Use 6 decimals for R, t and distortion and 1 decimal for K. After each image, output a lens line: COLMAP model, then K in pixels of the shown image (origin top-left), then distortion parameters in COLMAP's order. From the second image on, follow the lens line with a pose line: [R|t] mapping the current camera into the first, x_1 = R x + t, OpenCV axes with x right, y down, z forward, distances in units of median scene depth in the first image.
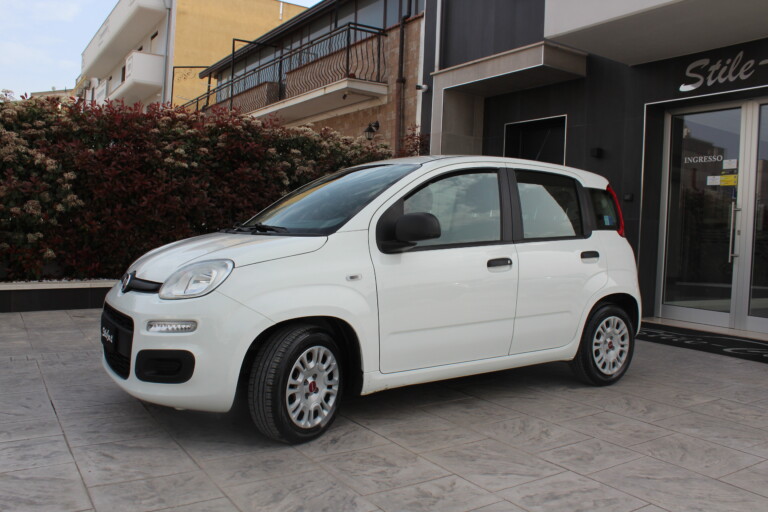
lens RADIAL K [[643.5, 0, 380.6], [0, 643.5, 251.9], [0, 0, 1]] dist [-0.165621, 0.147033]
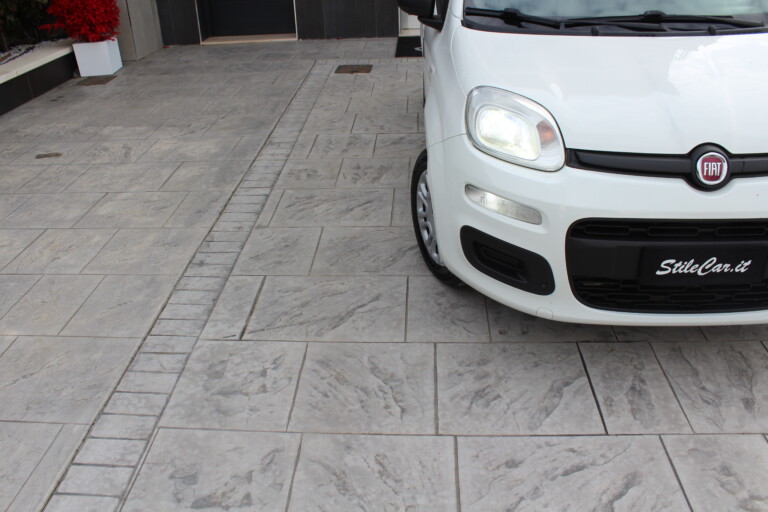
lens RADIAL K [[643.5, 0, 380.6], [0, 643.5, 251.9], [0, 0, 1]] dist [-0.165621, 0.147033]
pose [[0.589438, -0.432257, 0.682434, -0.947013], [0.083391, 0.872838, 0.480833, -0.167429], [-0.803498, -0.226512, 0.550530, 0.887880]]
